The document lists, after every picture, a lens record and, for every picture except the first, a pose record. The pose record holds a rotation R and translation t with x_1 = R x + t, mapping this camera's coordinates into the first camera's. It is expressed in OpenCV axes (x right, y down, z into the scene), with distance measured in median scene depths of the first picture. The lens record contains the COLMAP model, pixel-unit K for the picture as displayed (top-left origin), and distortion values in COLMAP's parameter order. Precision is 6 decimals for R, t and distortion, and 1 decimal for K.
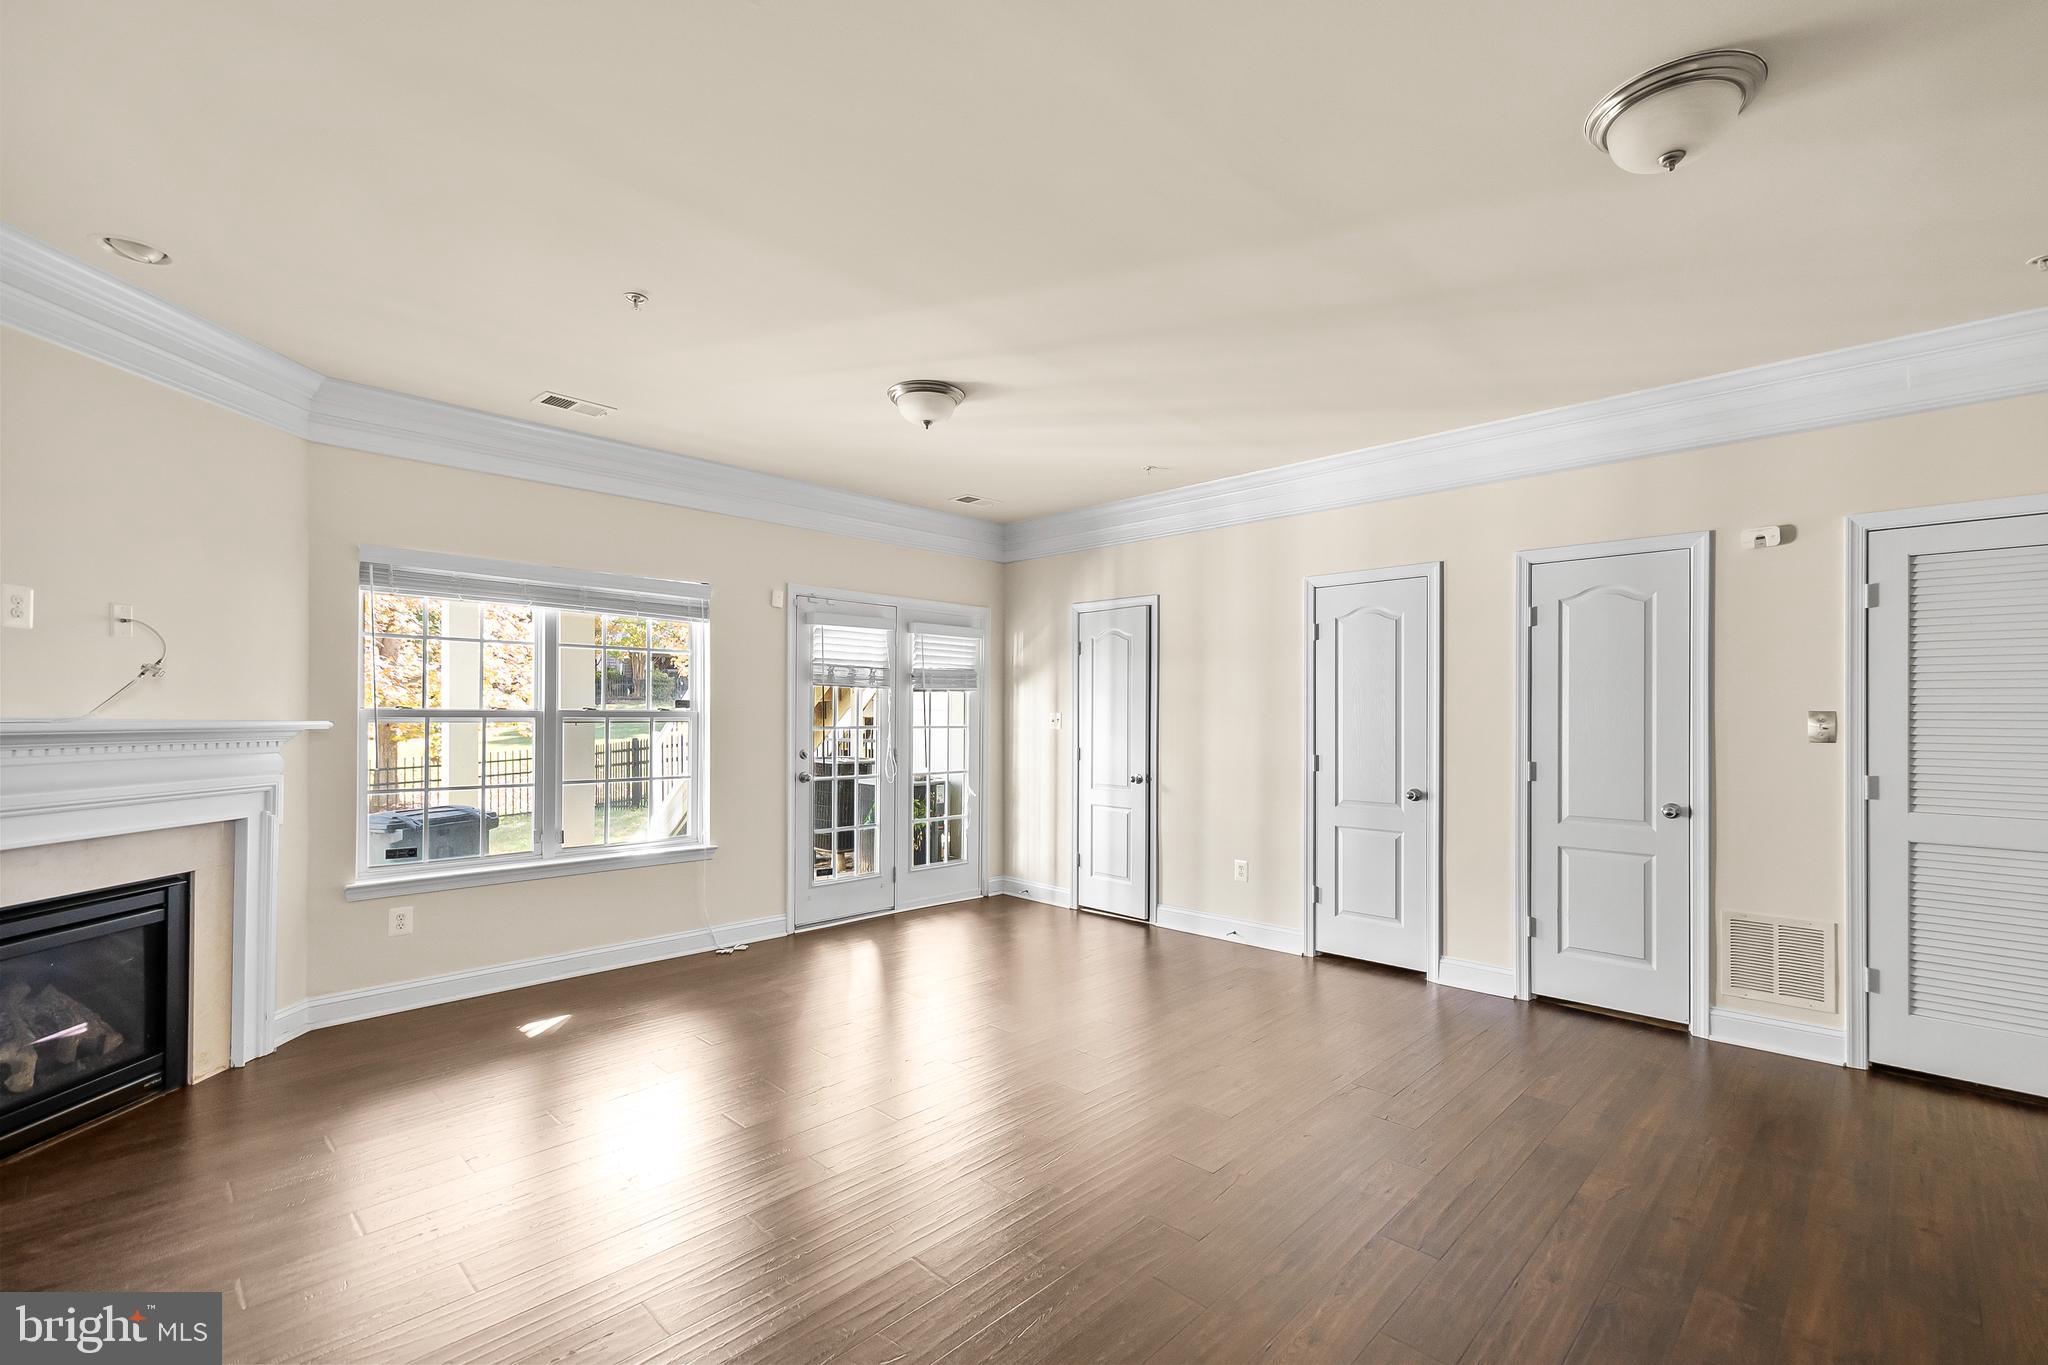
lens RADIAL K [[889.1, 0, 1038.8], [0, 889.1, 692.3], [0, 0, 1]] dist [-0.001196, -0.001011]
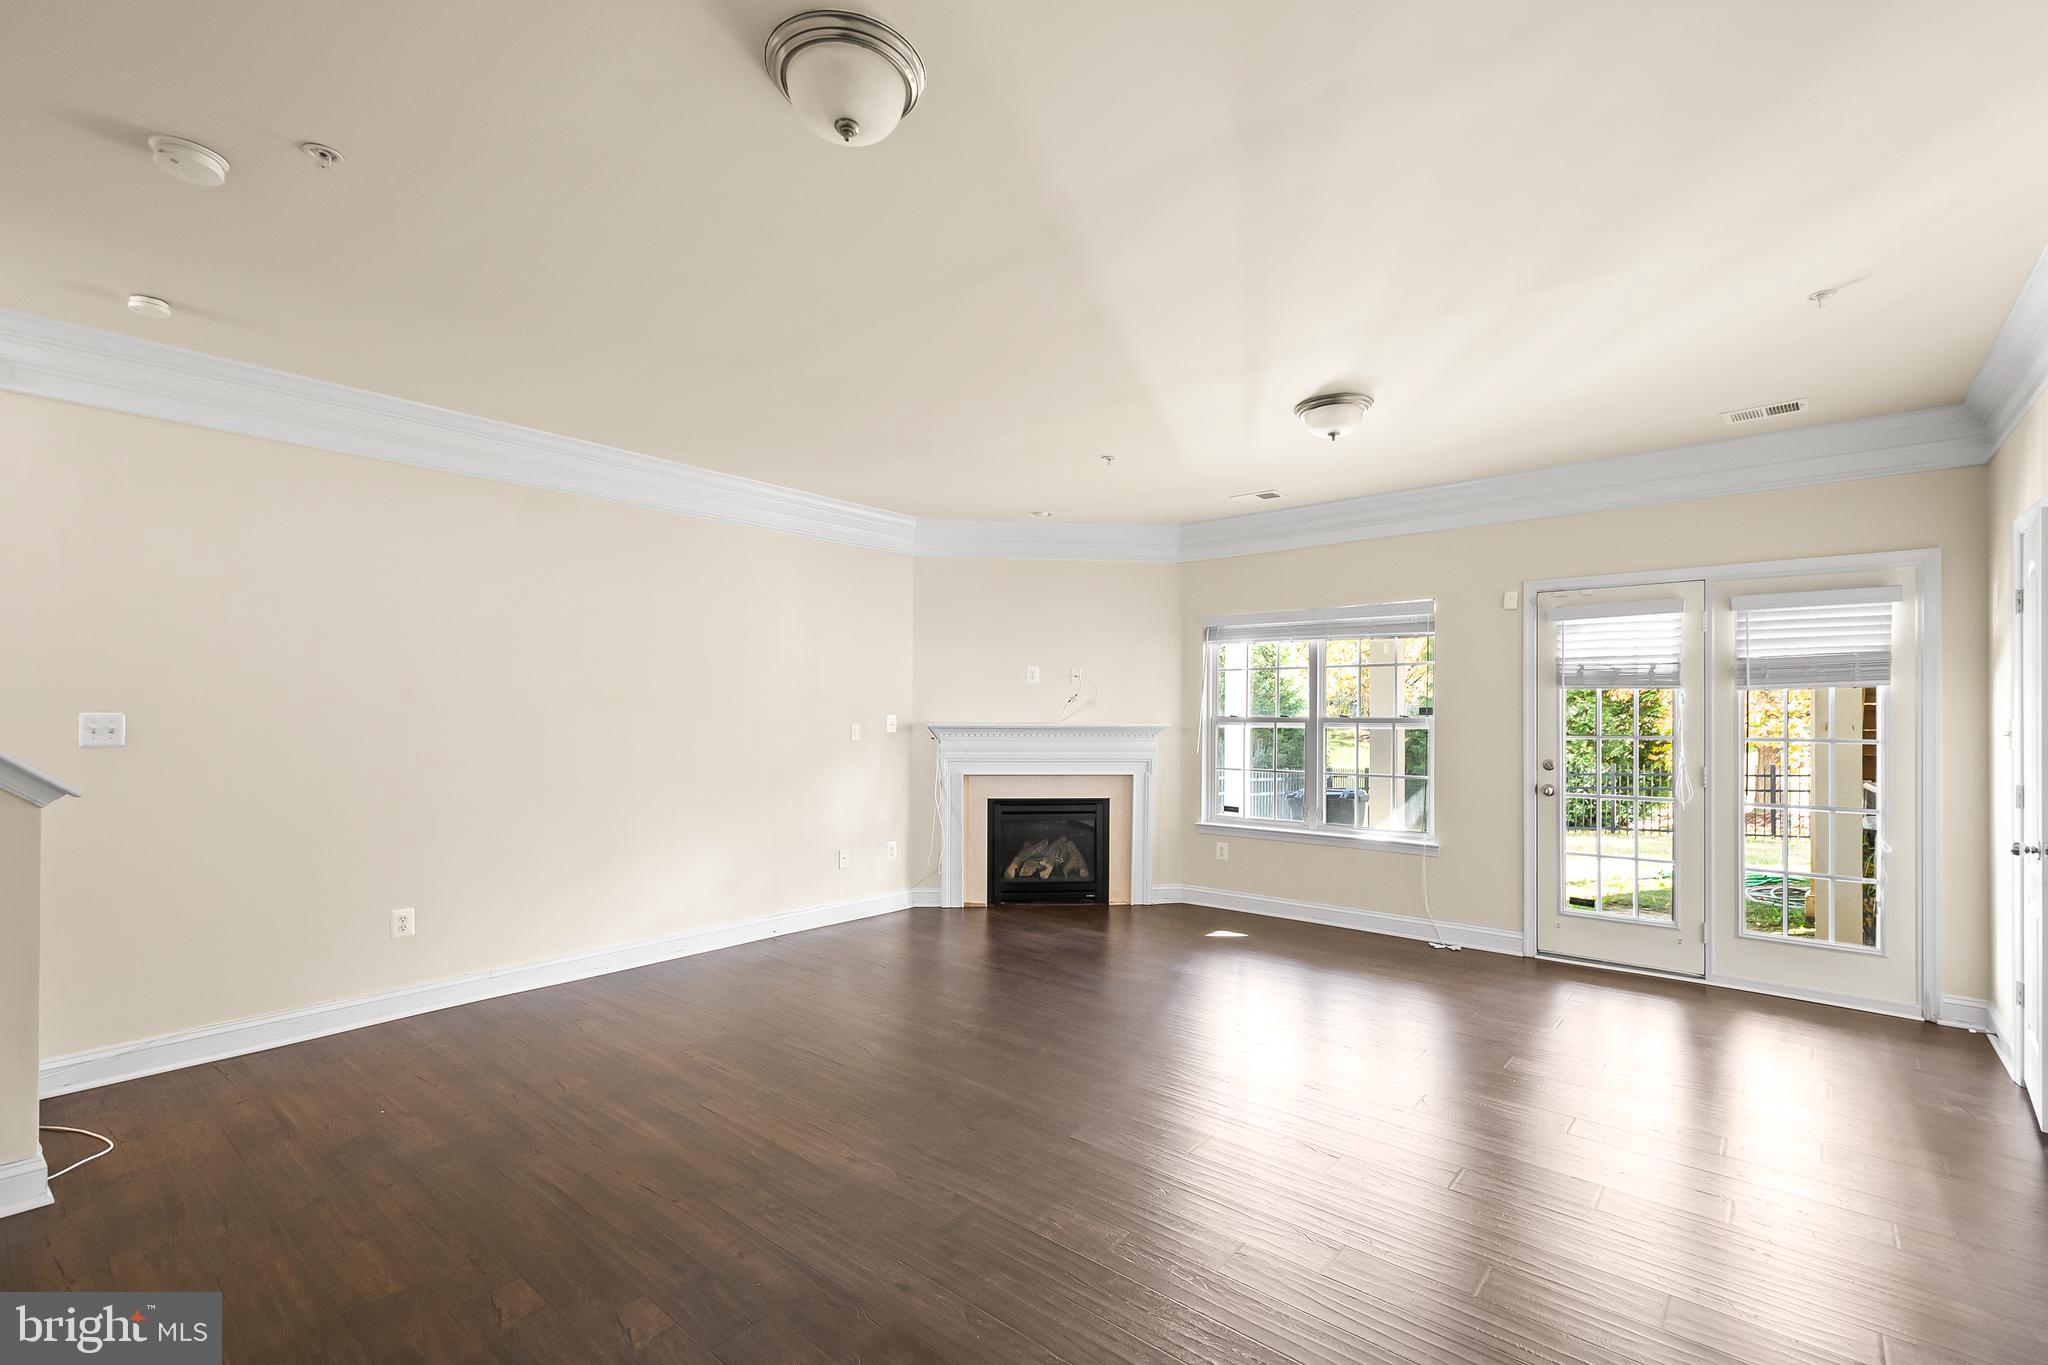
lens RADIAL K [[889.1, 0, 1038.1], [0, 889.1, 703.2], [0, 0, 1]] dist [-0.001196, -0.001011]
pose [[0.065249, -0.015555, -0.997748, 0.862945], [0.022454, 0.999648, -0.014116, 0.010317], [0.997616, -0.021482, 0.065576, 0.593777]]
